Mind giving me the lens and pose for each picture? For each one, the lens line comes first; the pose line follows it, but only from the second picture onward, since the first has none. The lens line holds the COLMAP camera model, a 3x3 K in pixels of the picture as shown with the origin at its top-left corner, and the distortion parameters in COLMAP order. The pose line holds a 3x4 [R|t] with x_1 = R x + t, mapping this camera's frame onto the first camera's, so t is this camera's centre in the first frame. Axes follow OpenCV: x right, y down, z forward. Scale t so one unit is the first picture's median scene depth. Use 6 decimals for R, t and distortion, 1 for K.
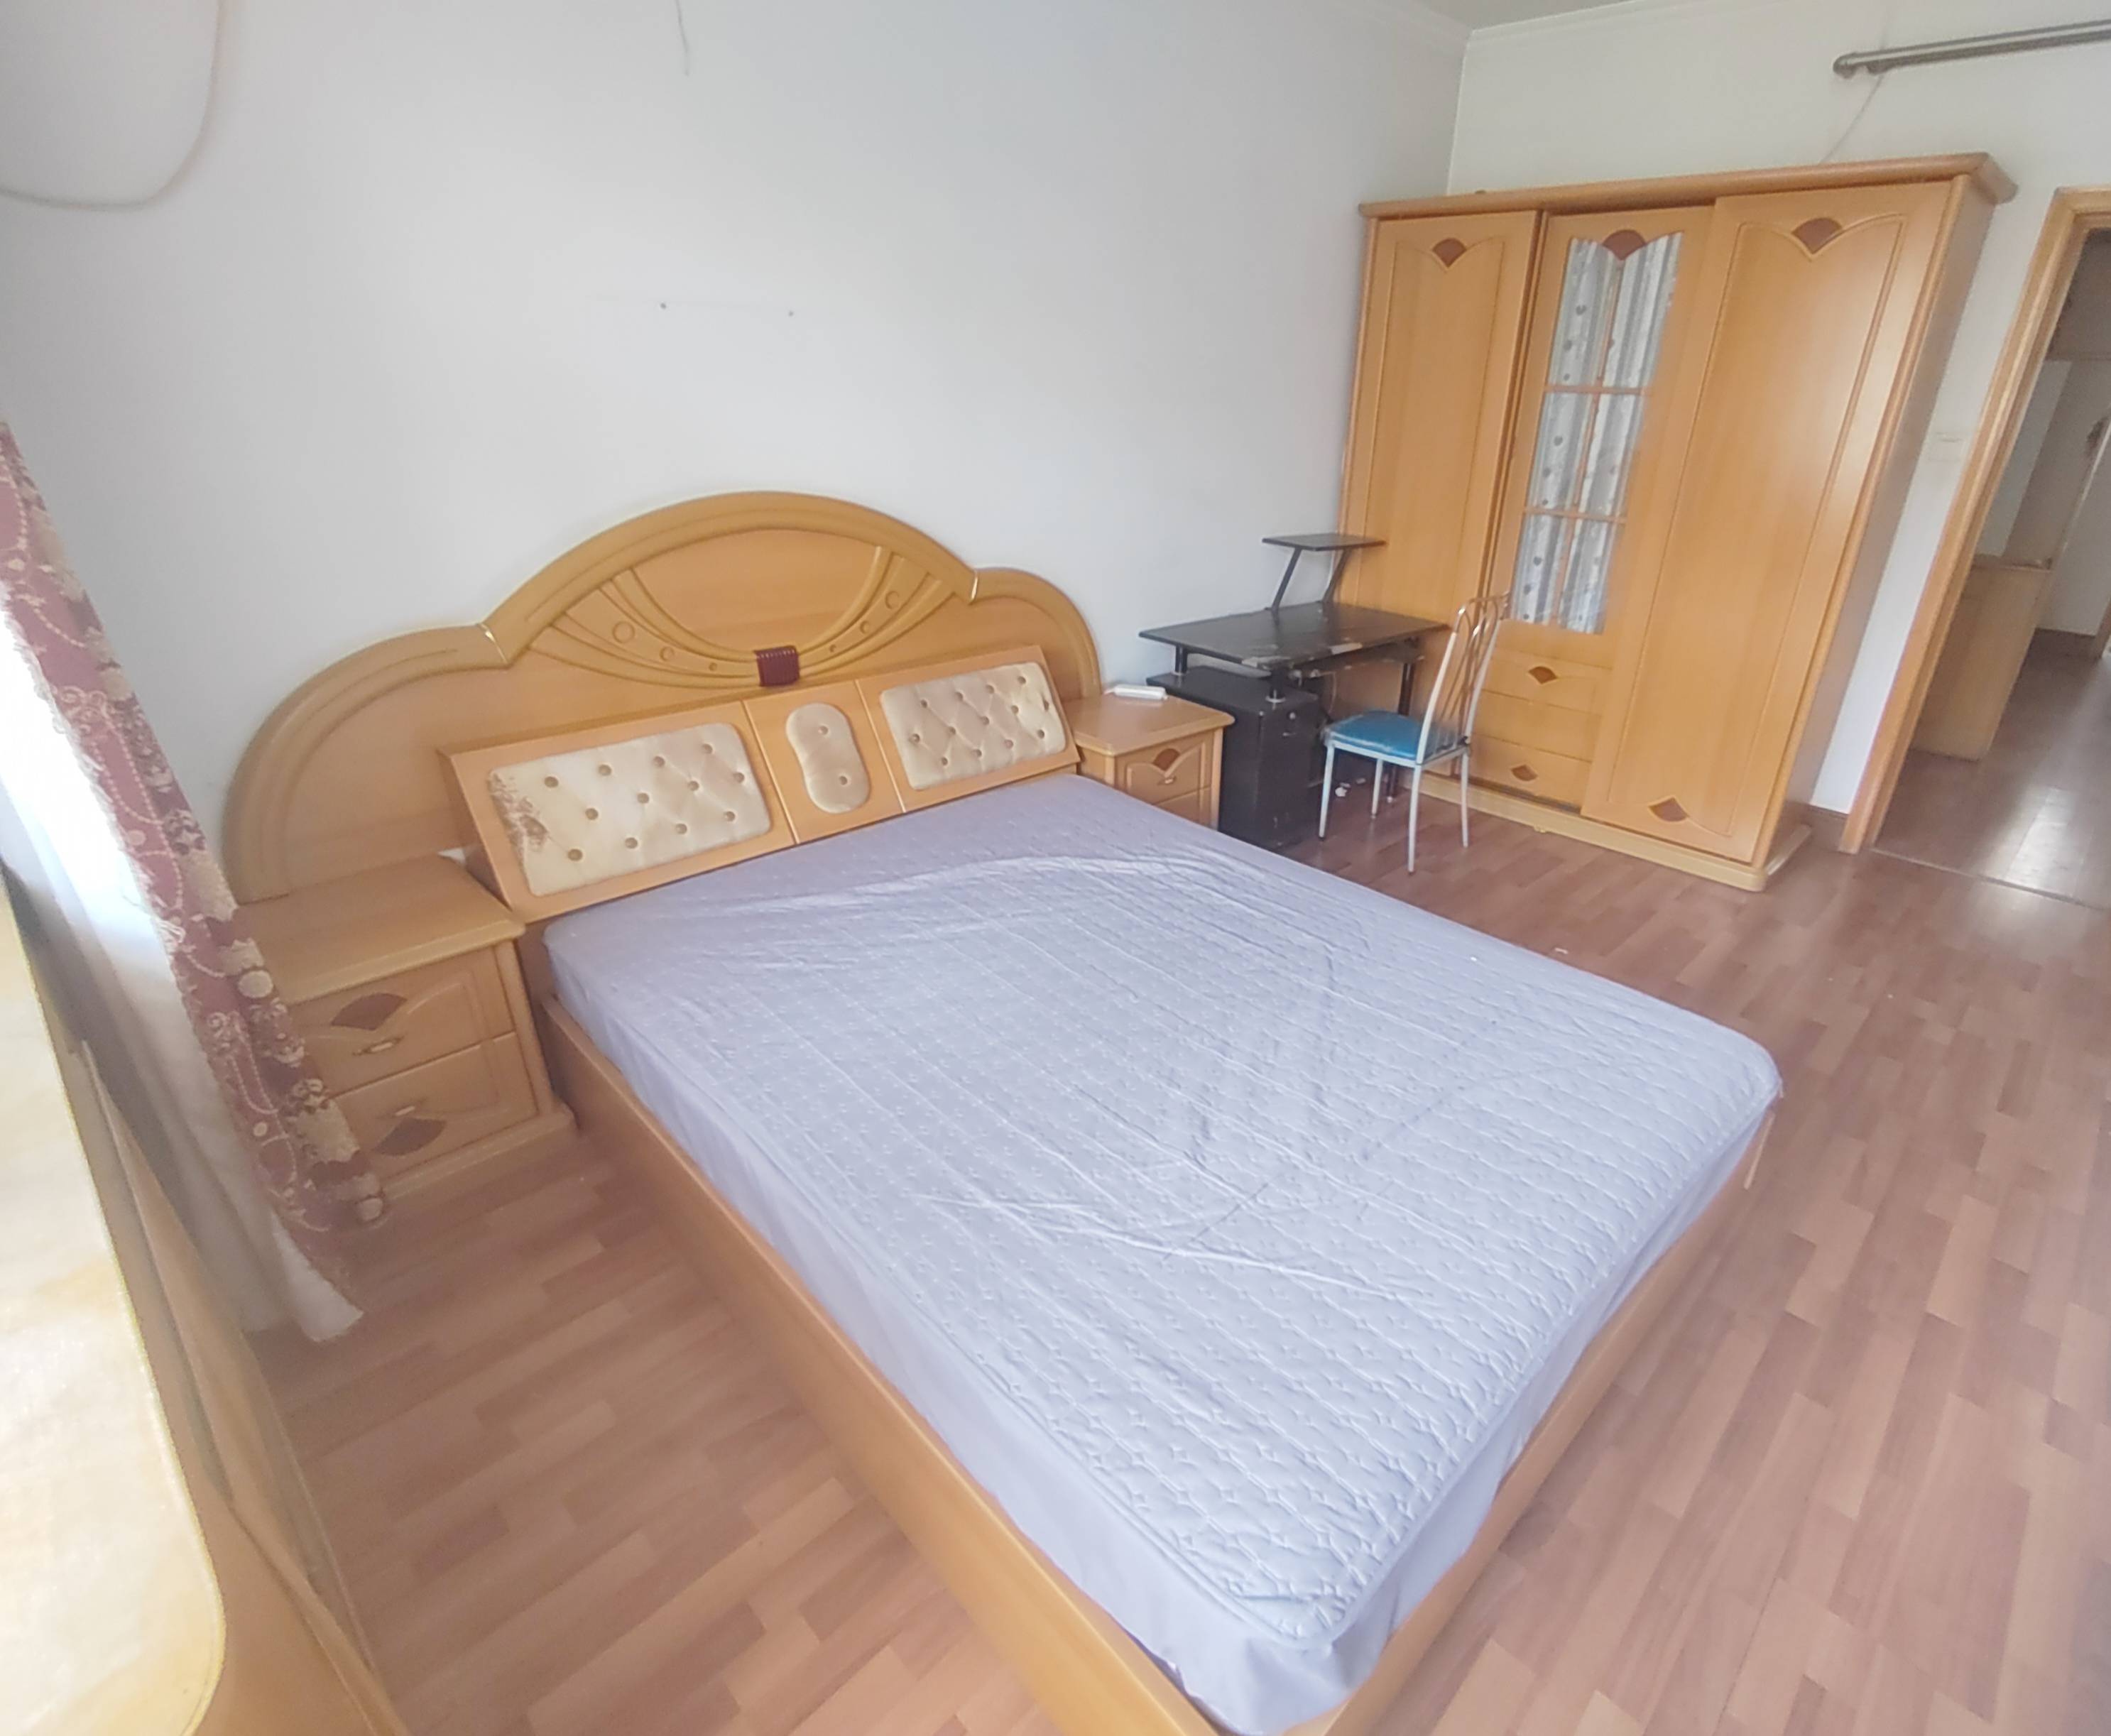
lens RADIAL K [[1072.2, 0, 1157.6], [0, 1072.2, 873.5], [0, 0, 1]] dist [-0.000169, 0.000003]
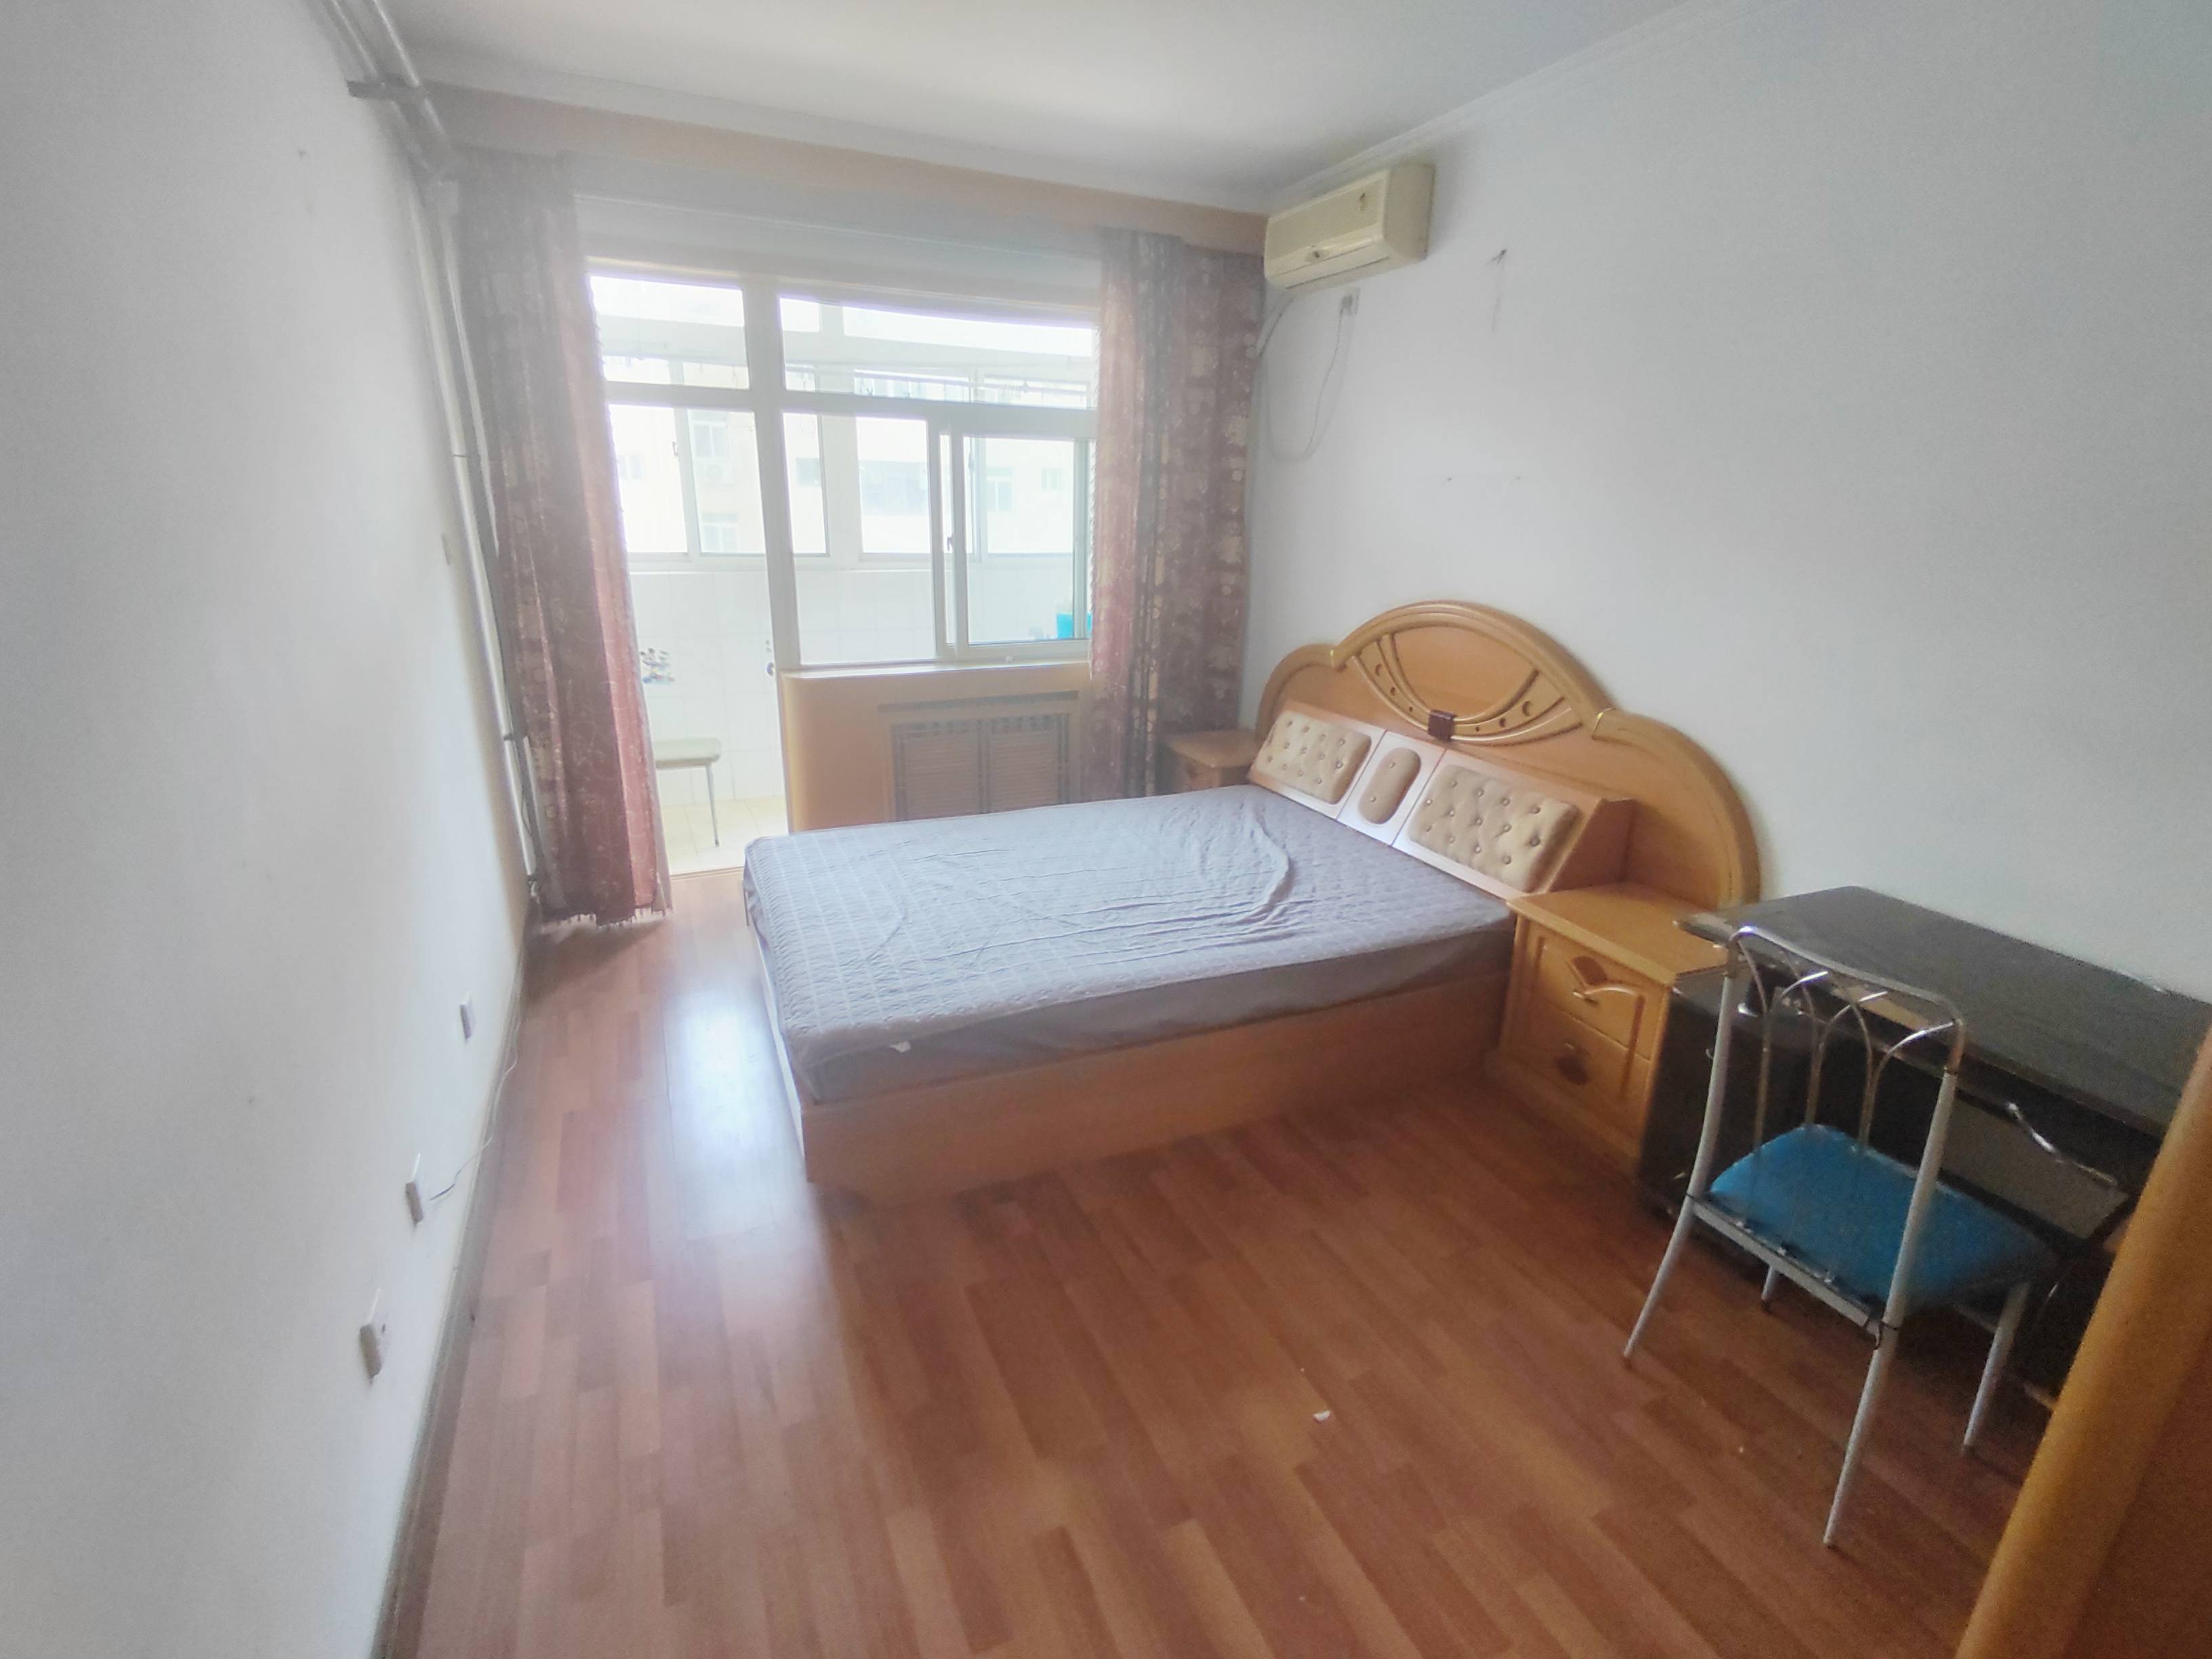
lens RADIAL K [[1018.1, 0, 1106.0], [0, 1018.1, 829.5], [0, 0, 1]] dist [0.001869, 0.000208]
pose [[-0.388983, 0.241397, -0.889056, 1.114981], [-0.419555, 0.812749, 0.404244, -0.483970], [0.820162, 0.530252, -0.214866, 1.121599]]
